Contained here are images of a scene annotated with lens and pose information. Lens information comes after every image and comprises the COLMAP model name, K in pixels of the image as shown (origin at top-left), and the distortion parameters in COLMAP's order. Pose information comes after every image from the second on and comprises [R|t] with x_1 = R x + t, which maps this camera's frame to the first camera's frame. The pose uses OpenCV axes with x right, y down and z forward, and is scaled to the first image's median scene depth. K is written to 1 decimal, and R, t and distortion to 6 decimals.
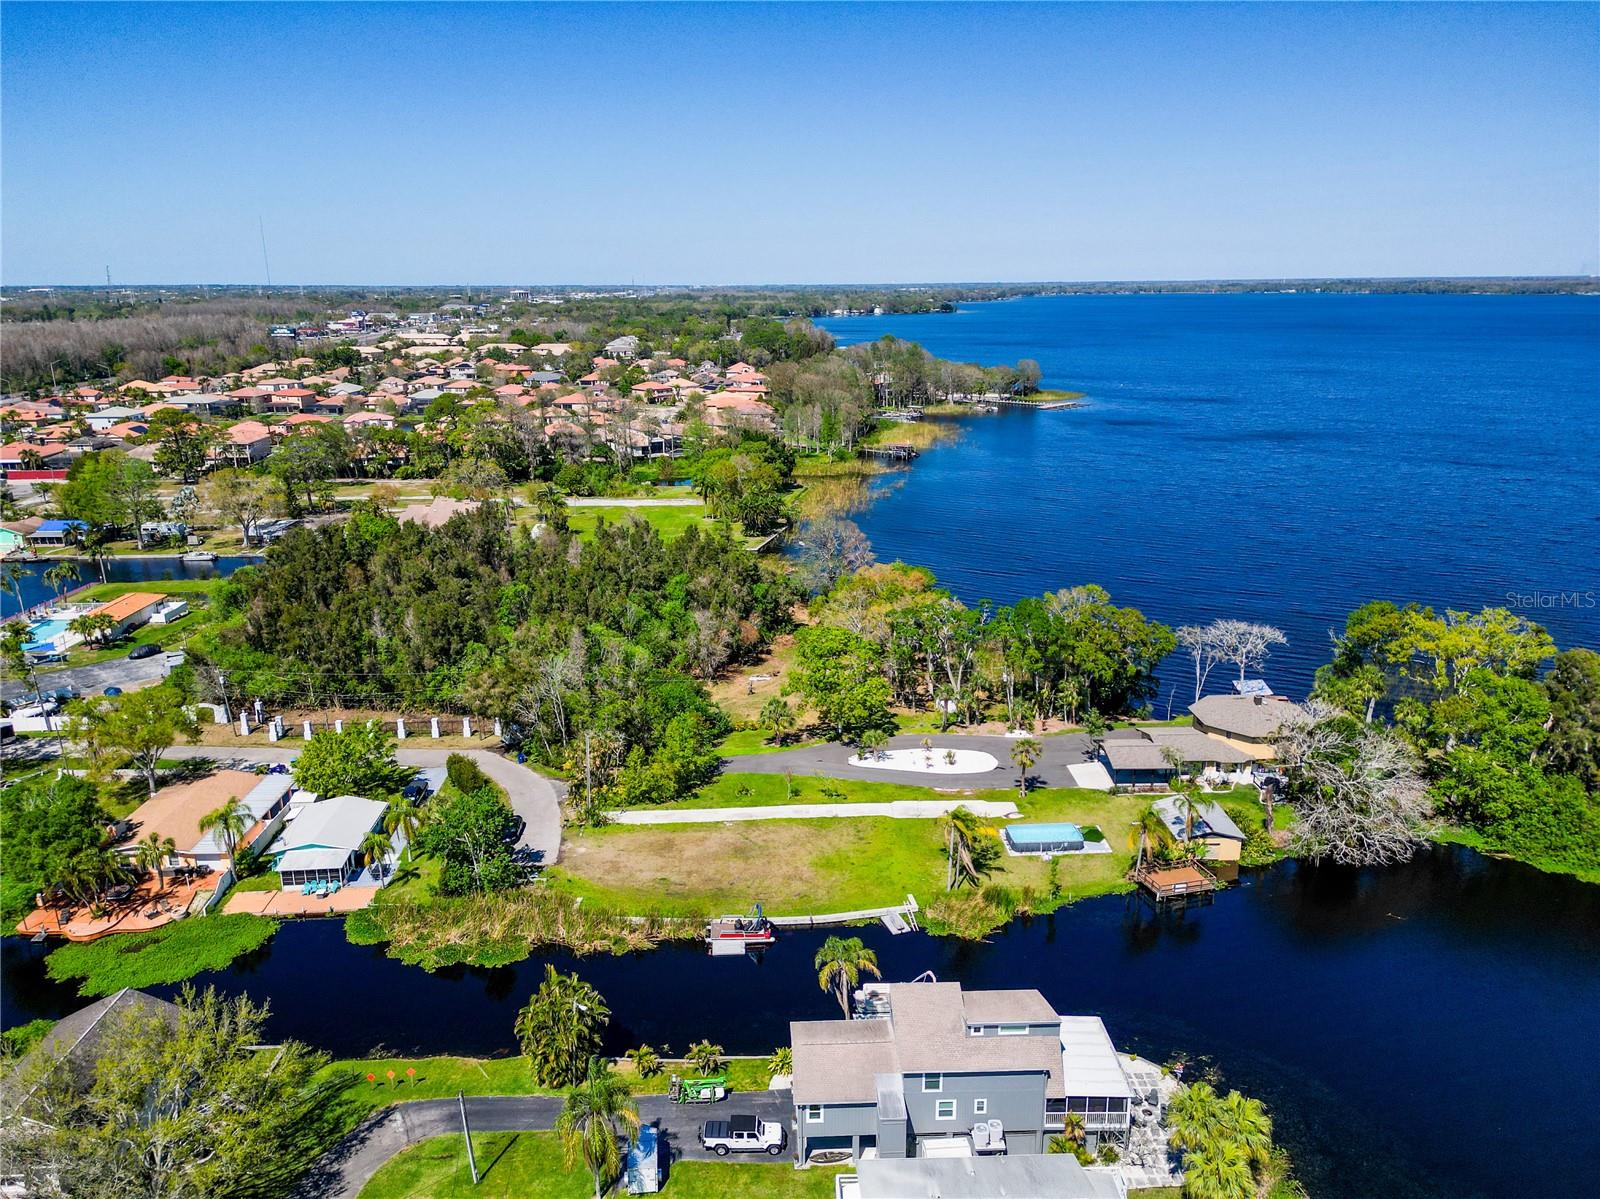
lens RADIAL K [[1117.0, 0, 806.3], [0, 1117.0, 596.5], [0, 0, 1]] dist [0.064799, -0.052619]
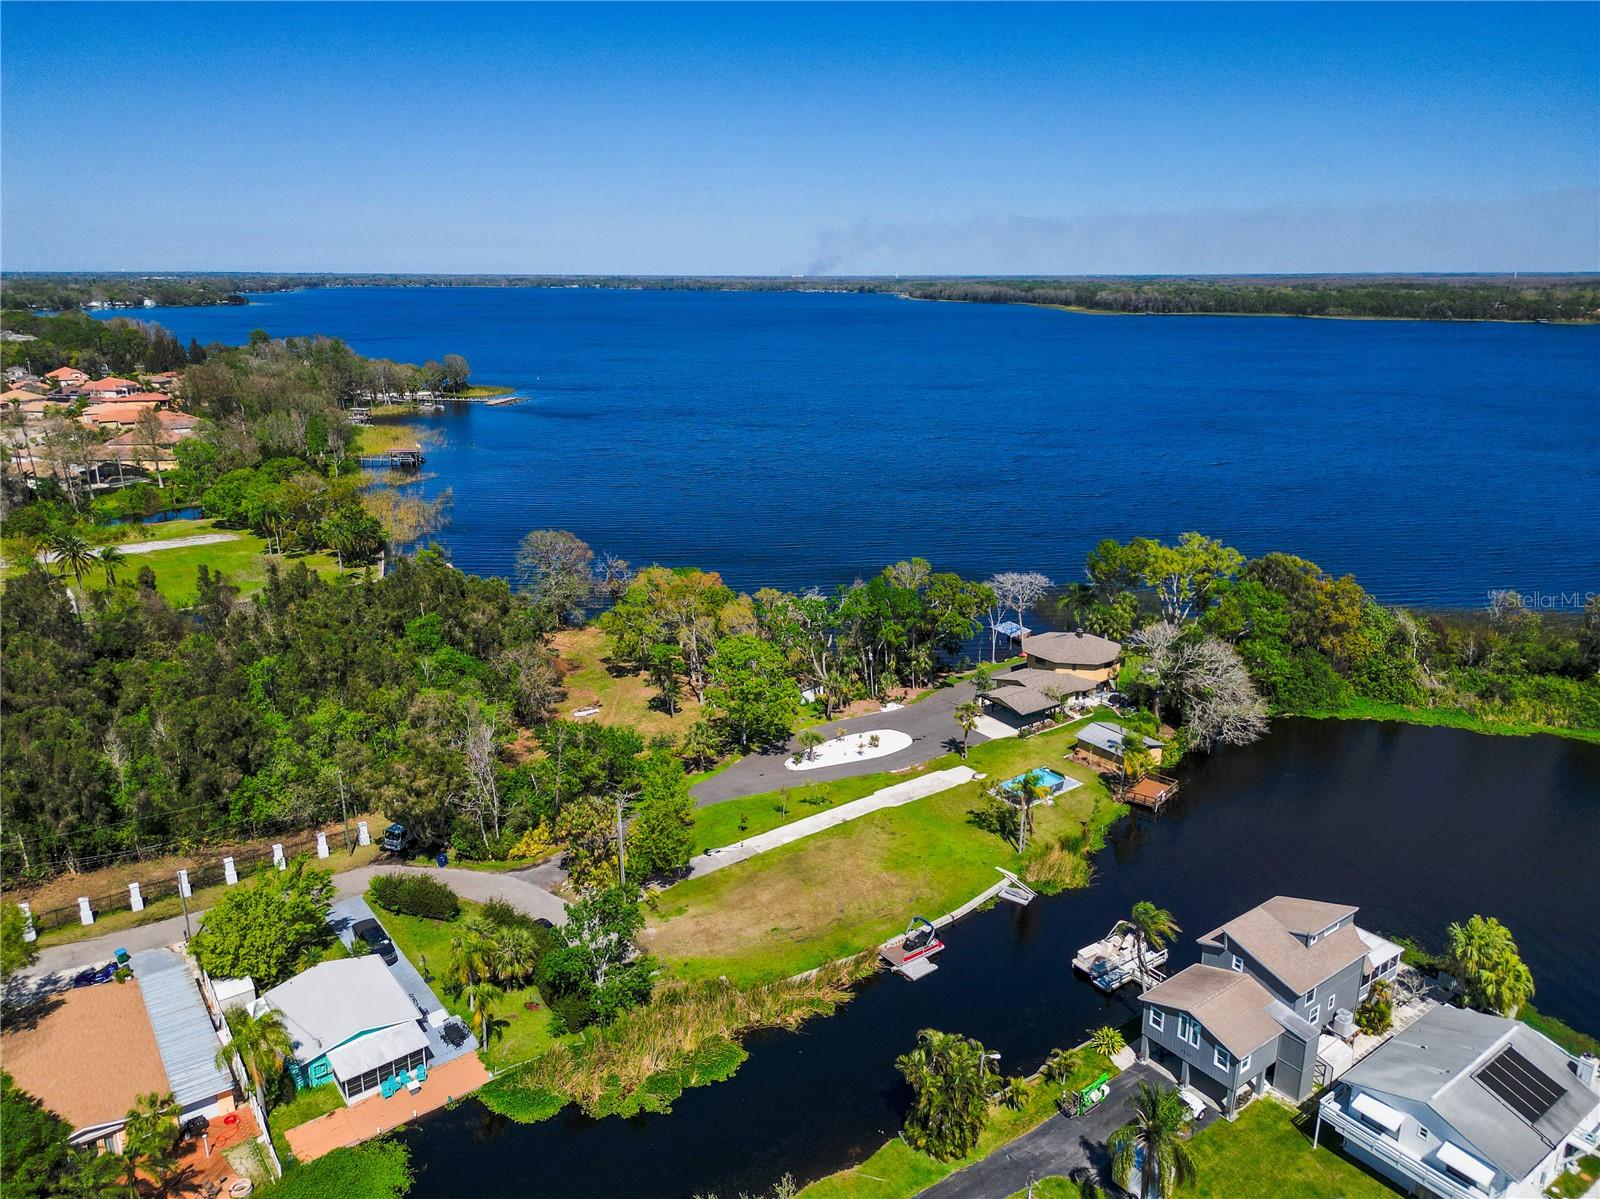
lens RADIAL K [[1117.0, 0, 806.3], [0, 1117.0, 596.5], [0, 0, 1]] dist [0.064799, -0.052619]
pose [[0.826041, -0.149579, 0.543399, -0.190897], [0.146579, 0.987978, 0.049136, -0.018878], [-0.544216, 0.039062, 0.838036, 0.072436]]
